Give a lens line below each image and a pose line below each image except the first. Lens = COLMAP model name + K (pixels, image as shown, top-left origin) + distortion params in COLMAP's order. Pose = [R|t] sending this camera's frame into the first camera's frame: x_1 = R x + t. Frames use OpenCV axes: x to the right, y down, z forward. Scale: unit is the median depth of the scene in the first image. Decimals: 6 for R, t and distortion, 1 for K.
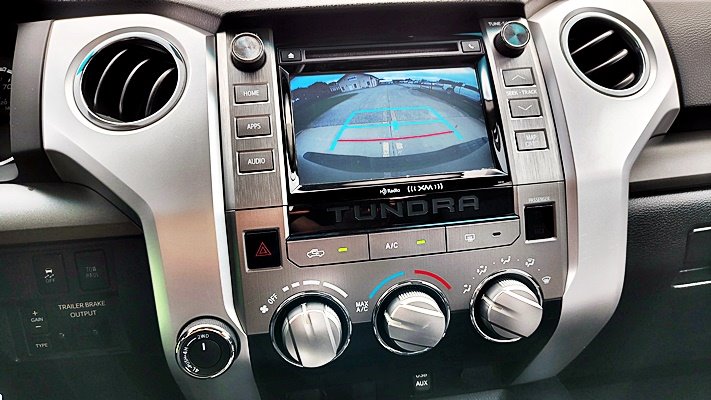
lens RADIAL K [[503.6, 0, 356.7], [0, 503.6, 198.1], [0, 0, 1]] dist [0.023928, -0.028102]
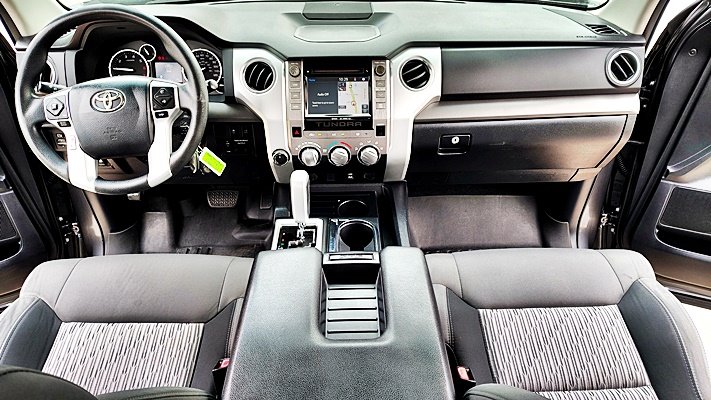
lens RADIAL K [[503.6, 0, 351.4], [0, 503.6, 202.6], [0, 0, 1]] dist [0.023928, -0.028102]
pose [[0.989127, 0.112558, -0.094652, 0.540834], [-0.072818, 0.934009, 0.349748, -0.652767], [0.127773, -0.339053, 0.932050, -2.233624]]
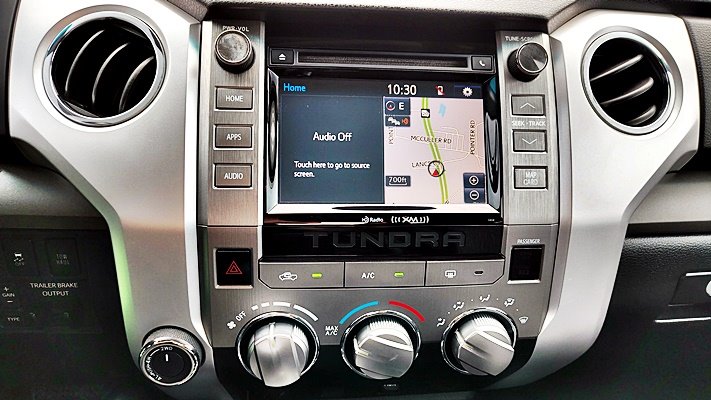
lens RADIAL K [[503.6, 0, 359.3], [0, 503.6, 200.1], [0, 0, 1]] dist [0.023928, -0.028102]
pose [[0.994198, 0.107551, -0.001741, 0.037641], [-0.106049, 0.982766, 0.151409, -0.184511], [0.017995, -0.150346, 0.988470, 0.065857]]
